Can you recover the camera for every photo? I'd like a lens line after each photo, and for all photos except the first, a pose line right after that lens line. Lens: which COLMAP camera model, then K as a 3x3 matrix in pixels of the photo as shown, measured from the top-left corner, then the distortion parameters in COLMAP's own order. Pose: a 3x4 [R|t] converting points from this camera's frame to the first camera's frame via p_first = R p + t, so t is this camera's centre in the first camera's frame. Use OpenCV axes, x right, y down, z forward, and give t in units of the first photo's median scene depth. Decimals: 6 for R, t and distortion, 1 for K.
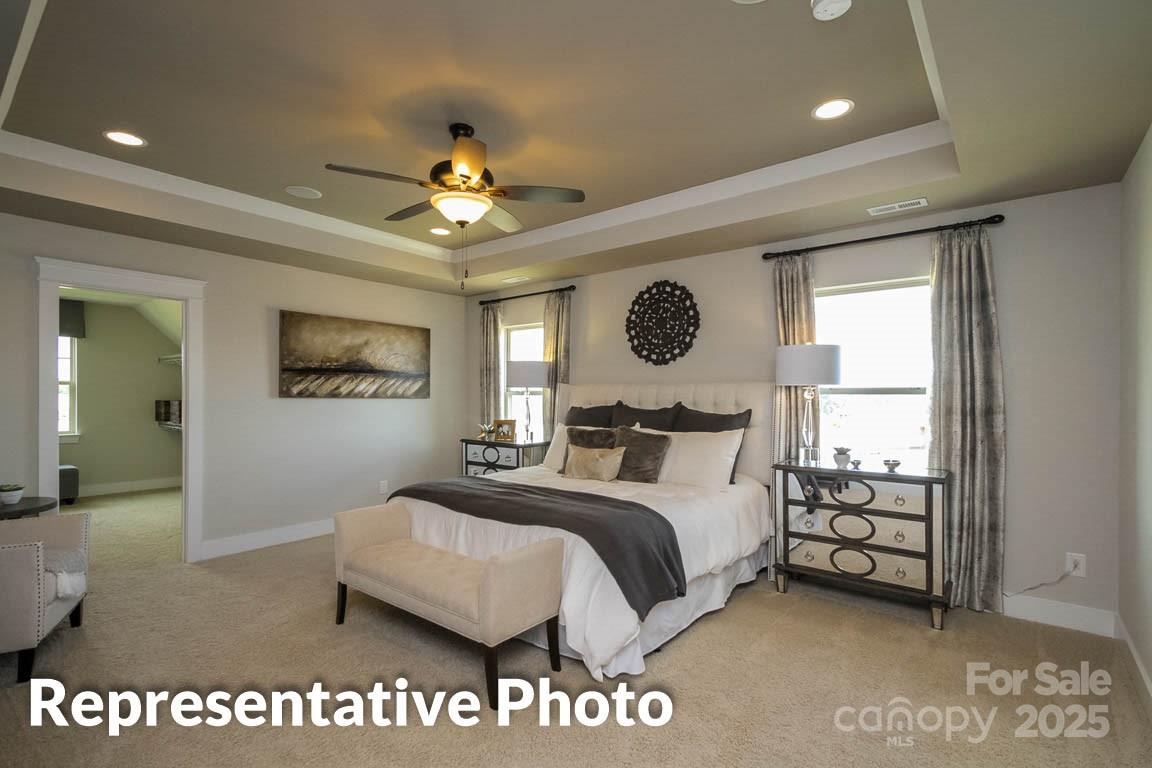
lens RADIAL K [[541.2, 0, 589.2], [0, 541.2, 396.2], [0, 0, 1]] dist [0.002958, -0.000522]
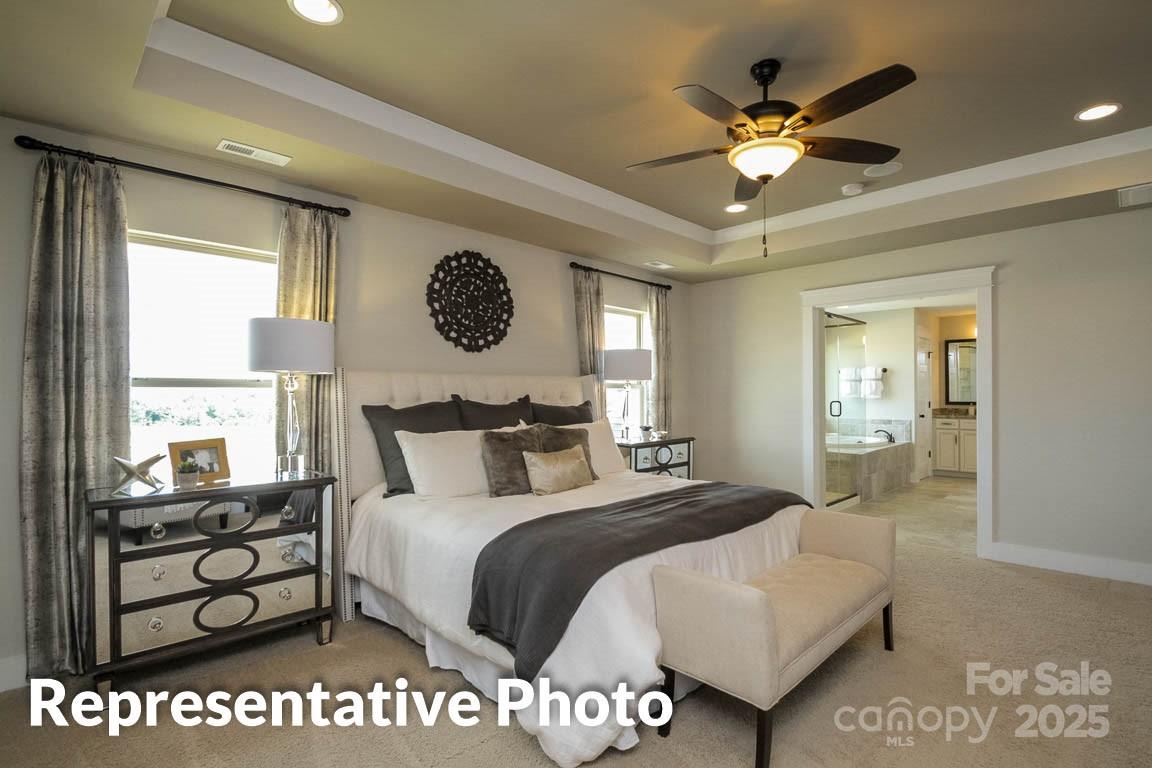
lens RADIAL K [[541.2, 0, 589.2], [0, 541.2, 396.2], [0, 0, 1]] dist [0.002958, -0.000522]
pose [[0.110537, -0.015571, 0.993750, -0.680143], [-0.002324, 0.999870, 0.015925, -0.002453], [-0.993869, -0.004070, 0.110487, 0.722851]]
